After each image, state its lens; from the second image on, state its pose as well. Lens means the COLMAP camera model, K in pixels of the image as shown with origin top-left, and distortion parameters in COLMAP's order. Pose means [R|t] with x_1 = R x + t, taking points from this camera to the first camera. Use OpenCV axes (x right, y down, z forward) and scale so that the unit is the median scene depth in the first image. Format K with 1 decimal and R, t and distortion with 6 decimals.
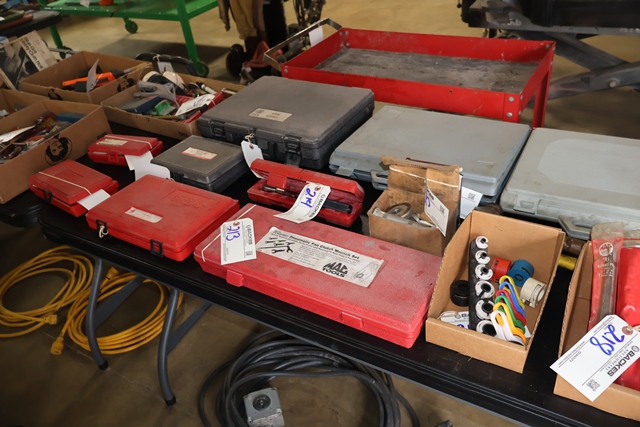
lens RADIAL K [[538.3, 0, 321.7], [0, 538.3, 211.4], [0, 0, 1]] dist [-0.004211, 0.007219]
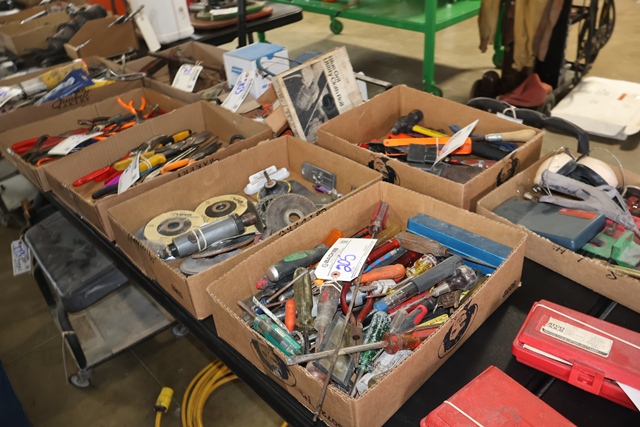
lens RADIAL K [[538.3, 0, 318.5], [0, 538.3, 215.1], [0, 0, 1]] dist [-0.004211, 0.007219]
pose [[0.961023, 0.189551, -0.201261, -0.397075], [-0.188912, 0.981735, 0.022556, -0.149865], [0.201861, 0.016344, 0.979278, 0.375896]]
